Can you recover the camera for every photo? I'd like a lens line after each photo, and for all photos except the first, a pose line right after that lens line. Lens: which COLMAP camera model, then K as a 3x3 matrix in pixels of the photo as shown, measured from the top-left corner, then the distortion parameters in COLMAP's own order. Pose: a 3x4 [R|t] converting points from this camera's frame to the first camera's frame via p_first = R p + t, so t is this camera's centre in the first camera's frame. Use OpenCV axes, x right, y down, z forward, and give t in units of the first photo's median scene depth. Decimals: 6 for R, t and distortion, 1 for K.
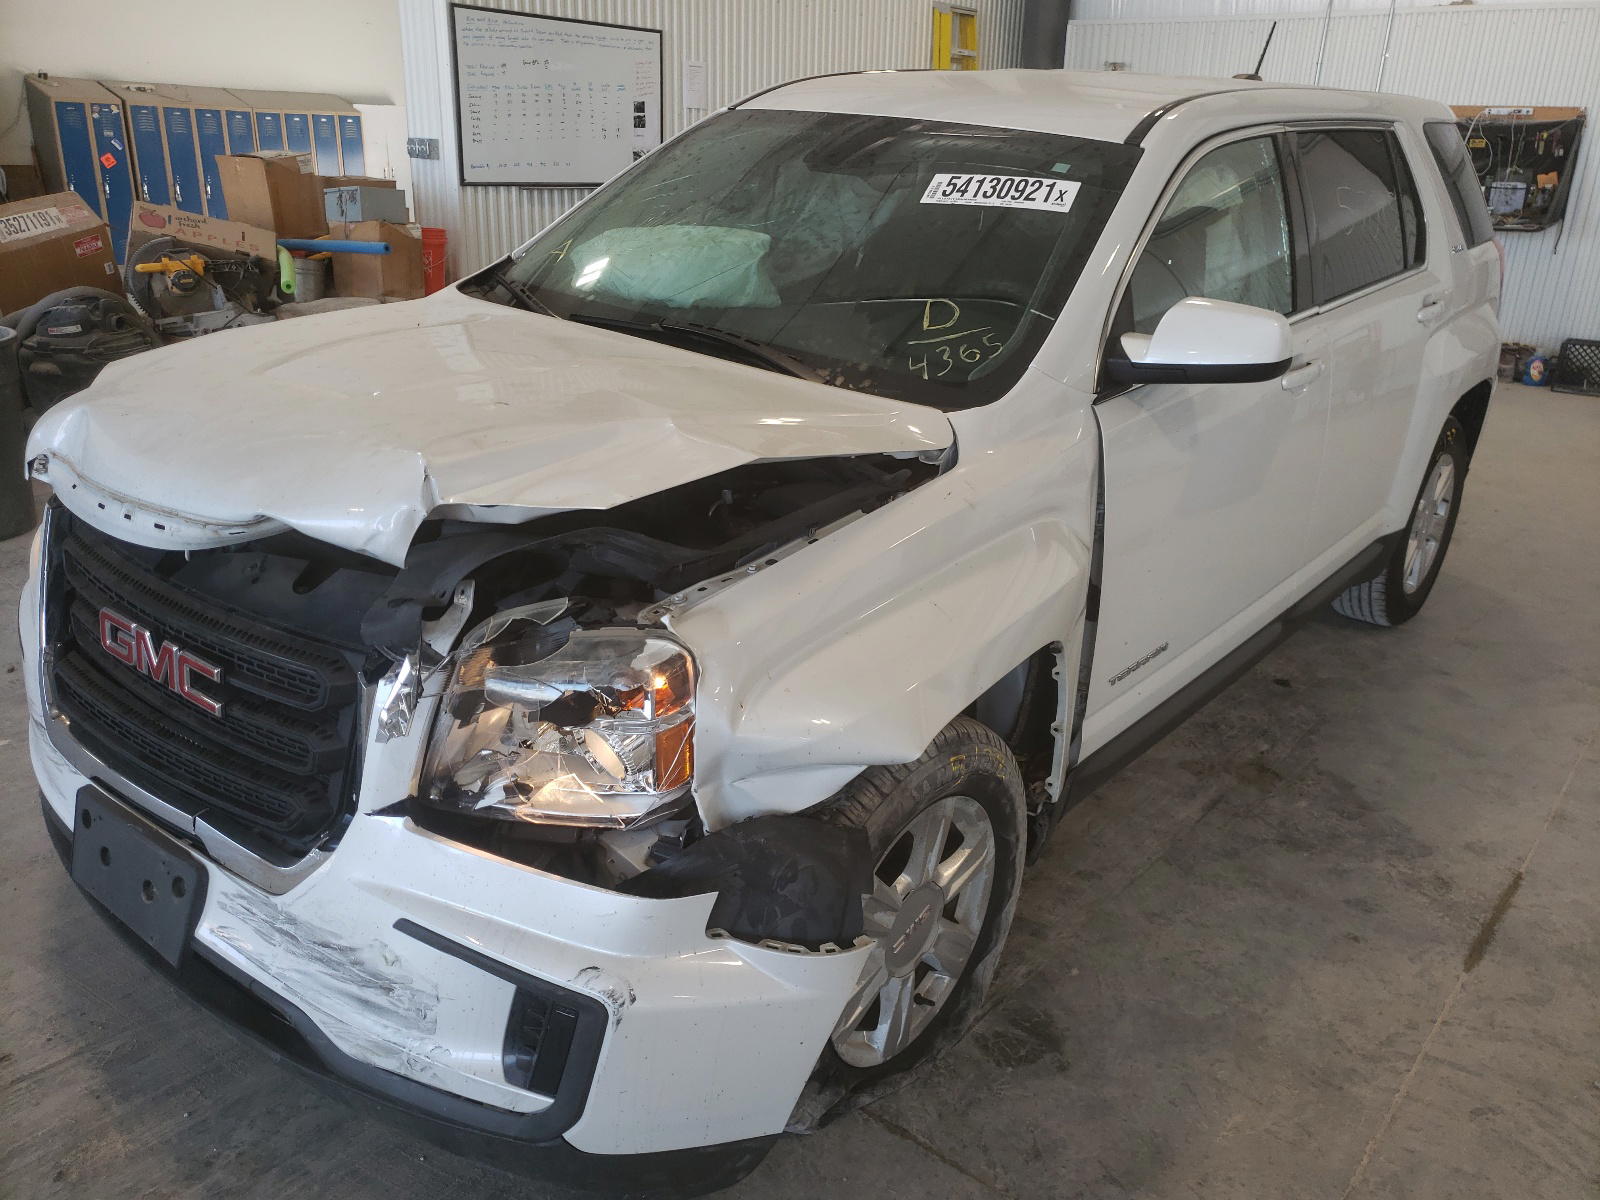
lens RADIAL K [[1237.5, 0, 800.0], [0, 1237.5, 600.0], [0, 0, 1]] dist [0.025260, 0.010809]
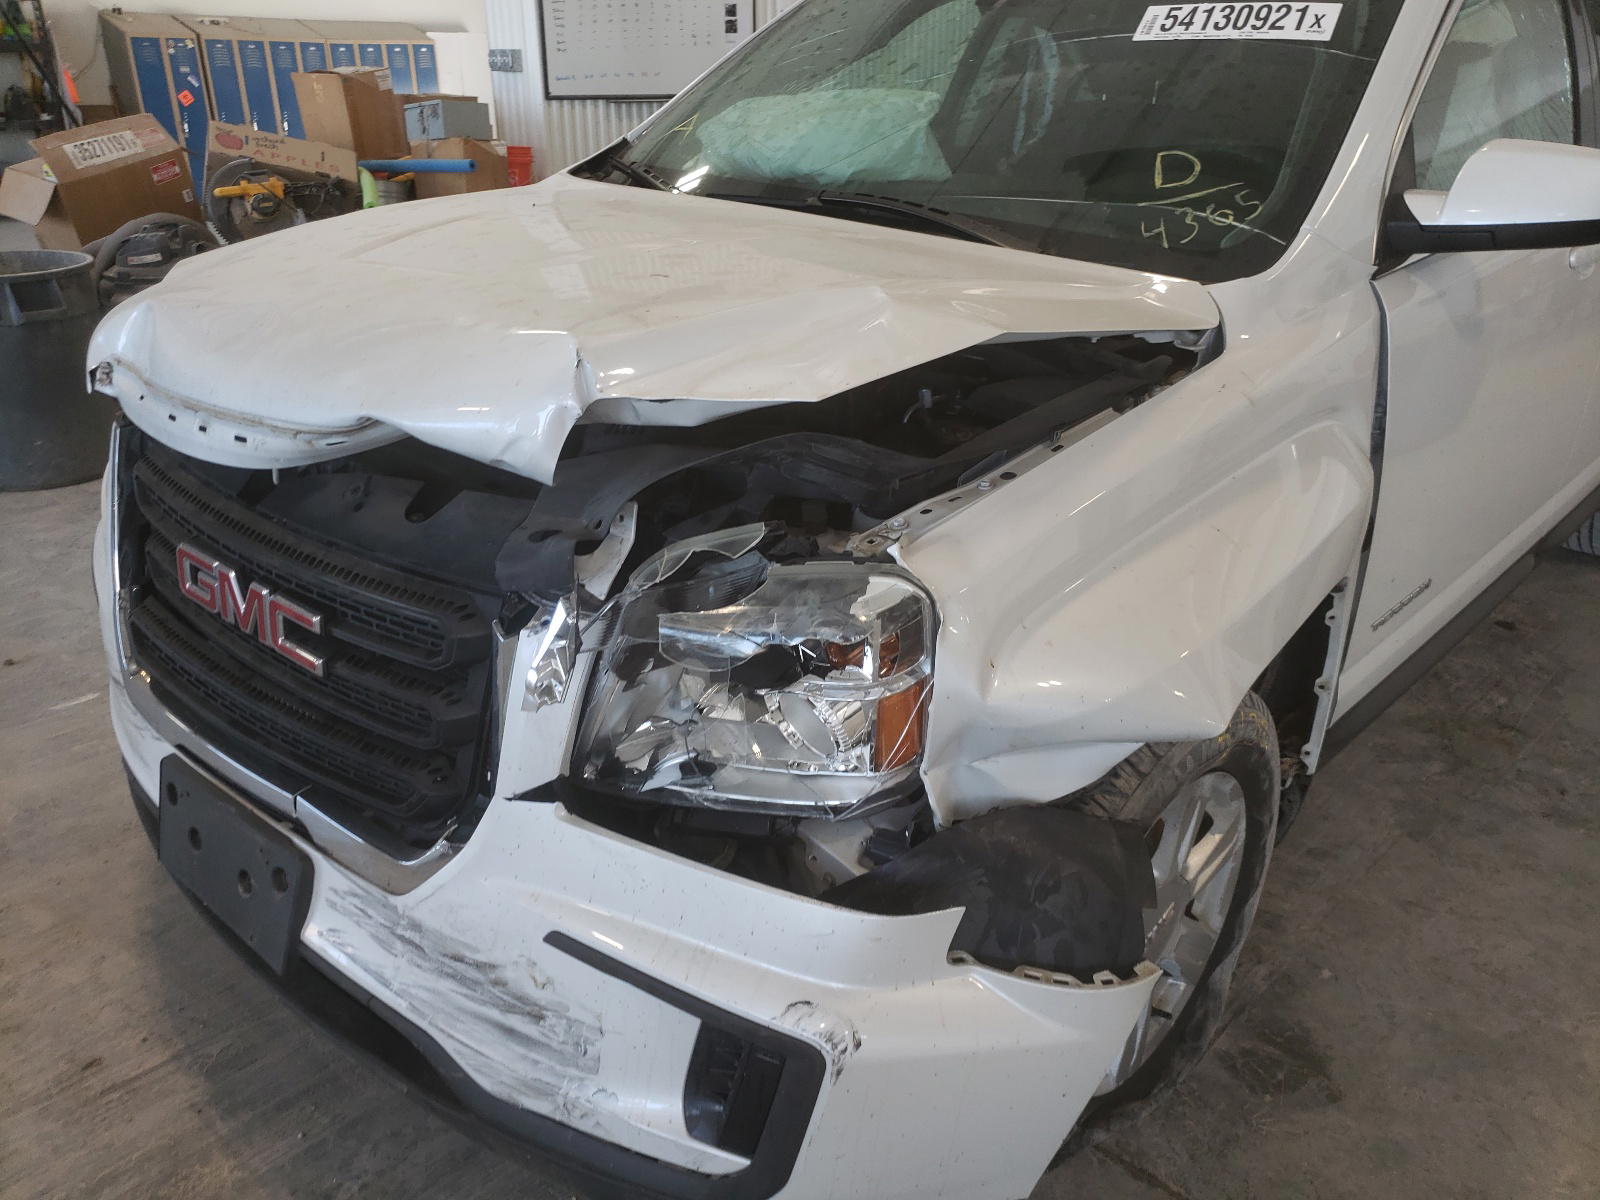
lens RADIAL K [[1233.7, 0, 800.2], [0, 1233.7, 622.9], [0, 0, 1]] dist [-0.002817, 0.051844]
pose [[0.998239, -0.003968, -0.059192, -0.092894], [0.007816, 0.997860, 0.064922, 0.008327], [0.058808, -0.065270, 0.996133, 0.190491]]
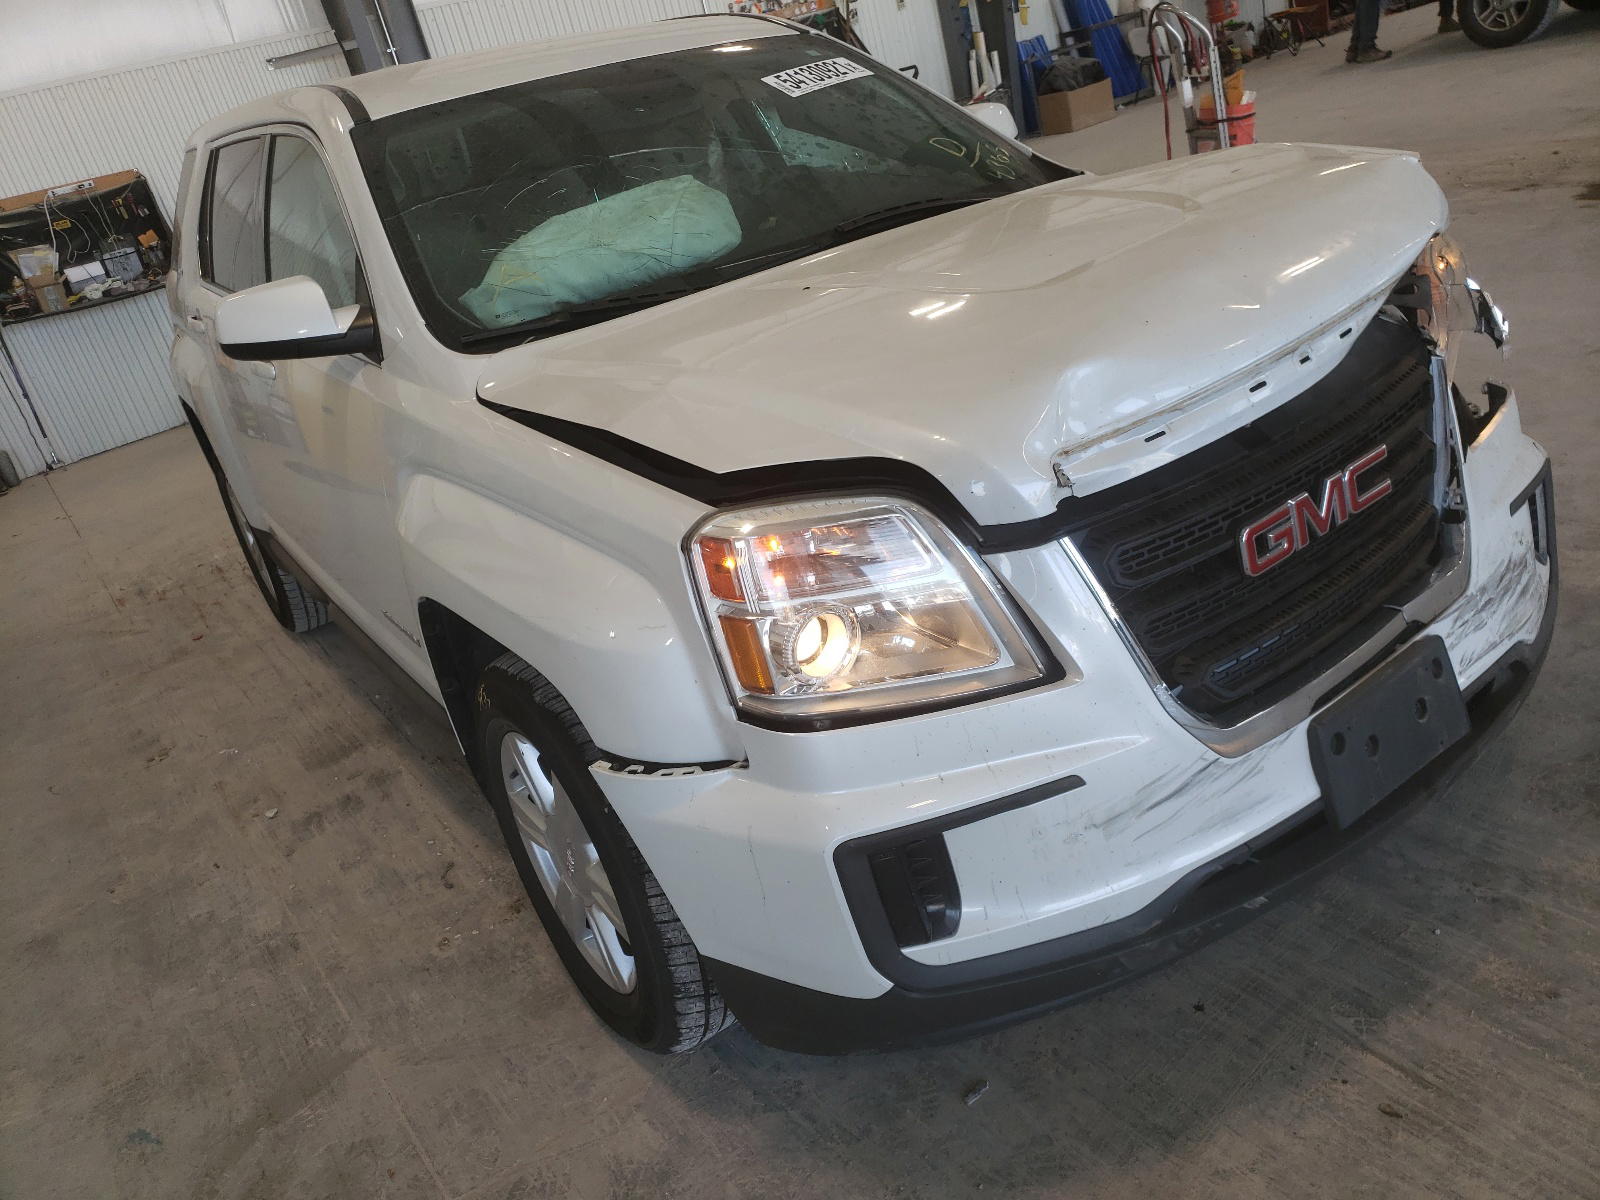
lens RADIAL K [[1213.5, 0, 800.0], [0, 1213.5, 600.0], [0, 0, 1]] dist [0.002771, 0.060080]
pose [[0.253102, -0.484222, 0.837537, -1.242140], [0.558758, 0.779898, 0.282042, -0.327766], [-0.789765, 0.396595, 0.467957, 0.807825]]
